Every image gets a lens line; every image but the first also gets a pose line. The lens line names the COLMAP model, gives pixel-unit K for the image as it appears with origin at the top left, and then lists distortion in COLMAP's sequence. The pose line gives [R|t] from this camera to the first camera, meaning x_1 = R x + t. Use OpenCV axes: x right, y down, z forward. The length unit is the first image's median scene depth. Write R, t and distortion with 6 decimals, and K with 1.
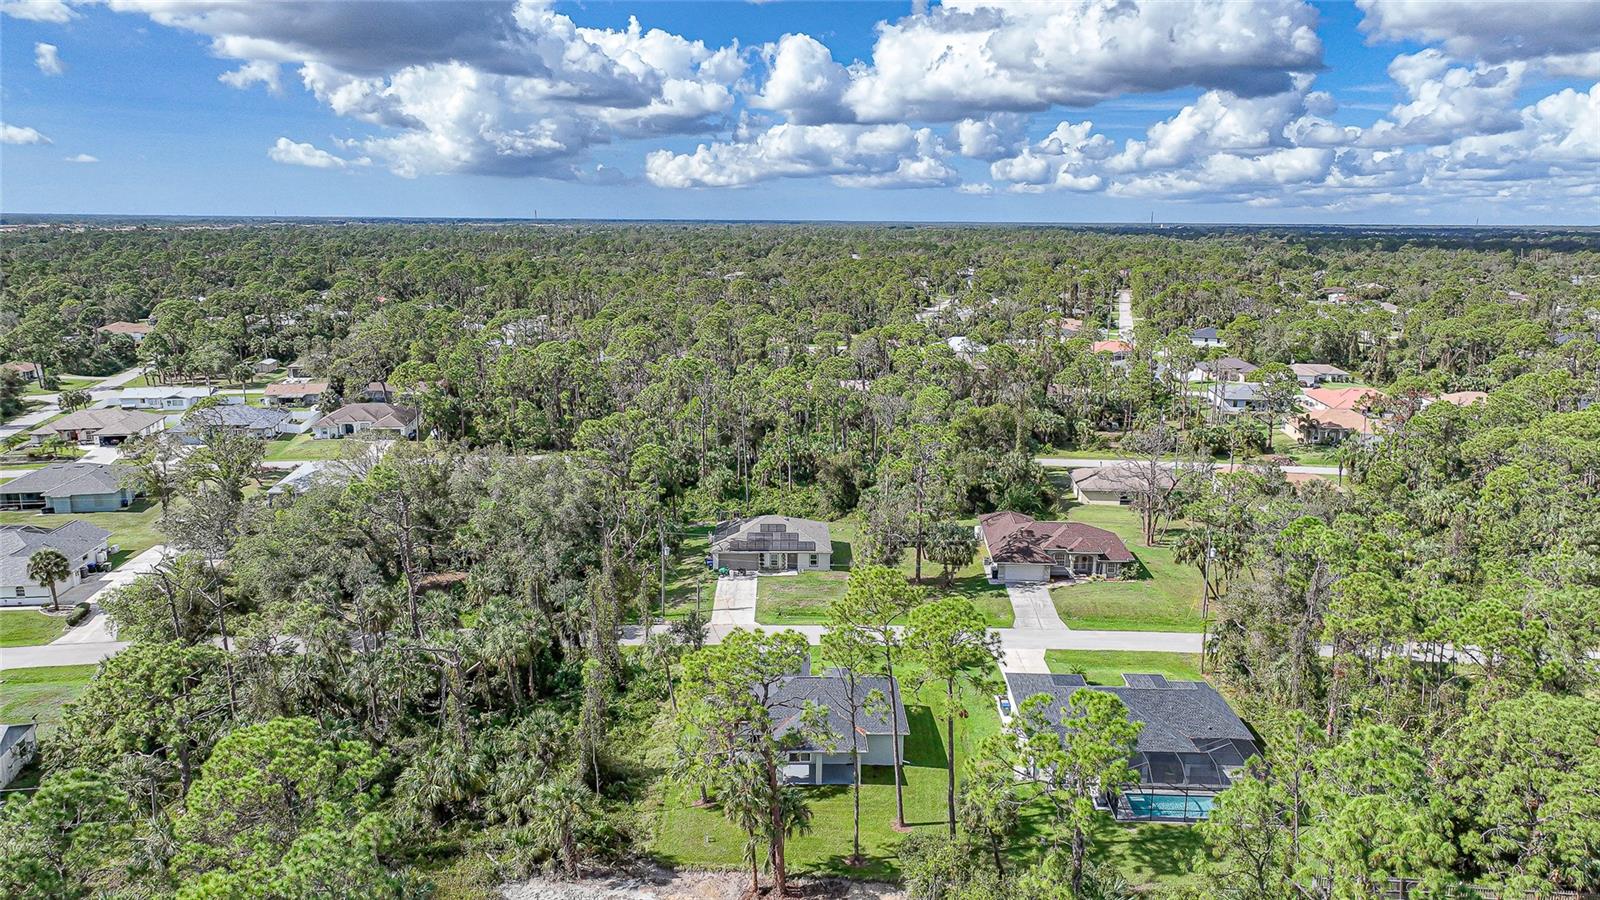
lens RADIAL K [[1121.7, 0, 803.8], [0, 1121.7, 449.8], [0, 0, 1]] dist [-0.002944, 0.021308]
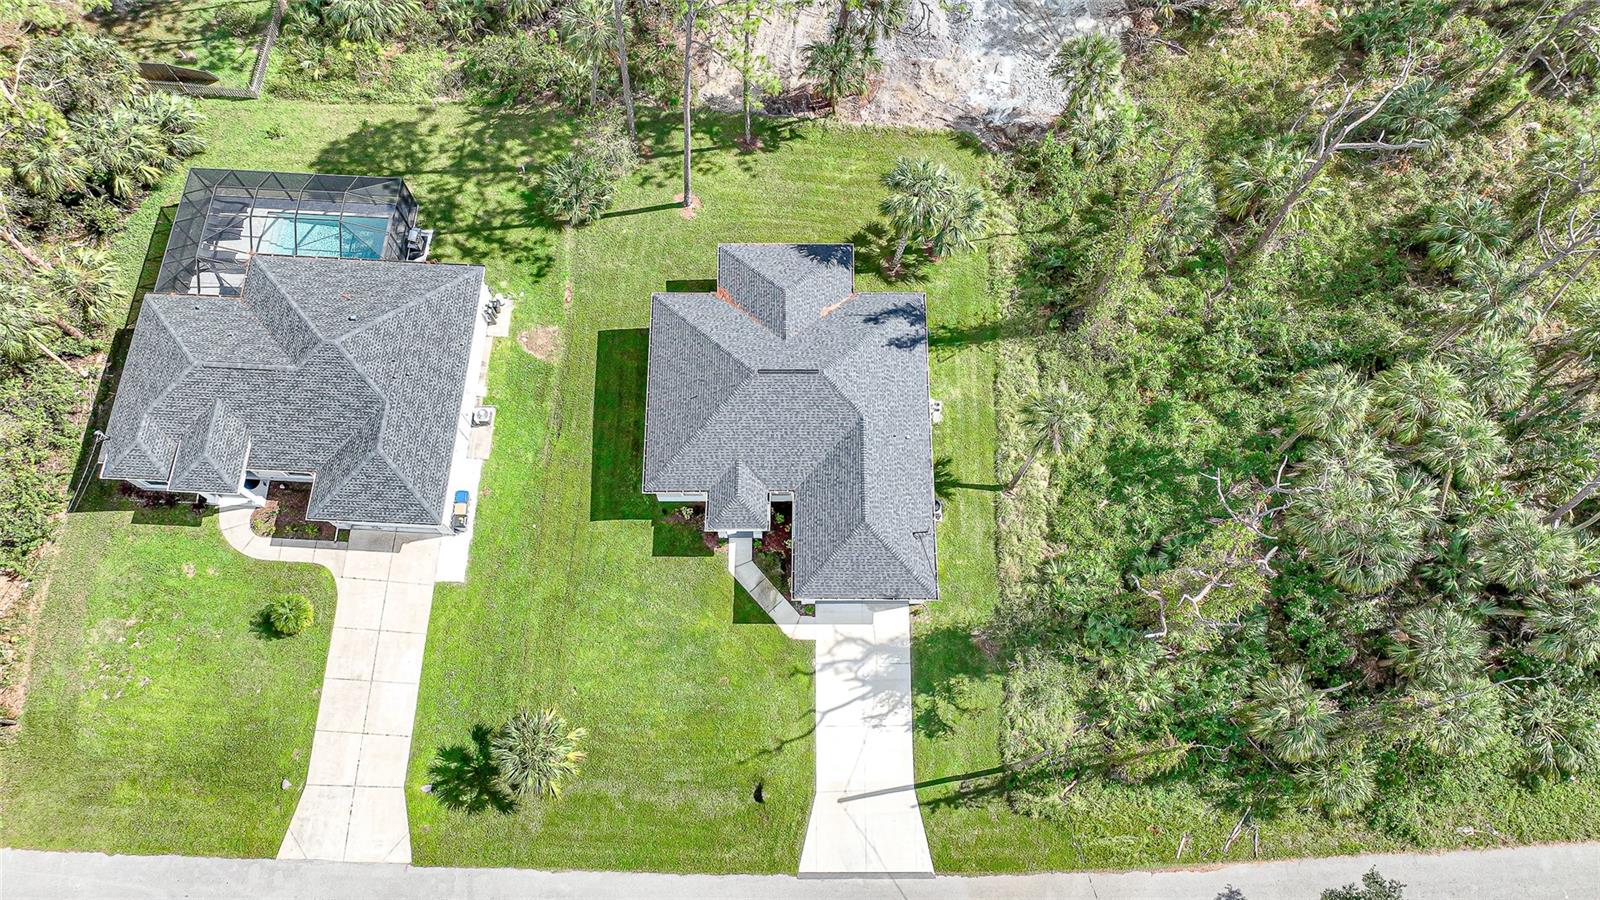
lens RADIAL K [[1121.7, 0, 803.5], [0, 1121.7, 451.1], [0, 0, 1]] dist [-0.002944, 0.021308]
pose [[-0.999875, -0.014708, -0.005783, 0.003278], [-0.007964, 0.152855, 0.988217, -0.261766], [-0.013651, 0.988139, -0.152953, 0.769335]]
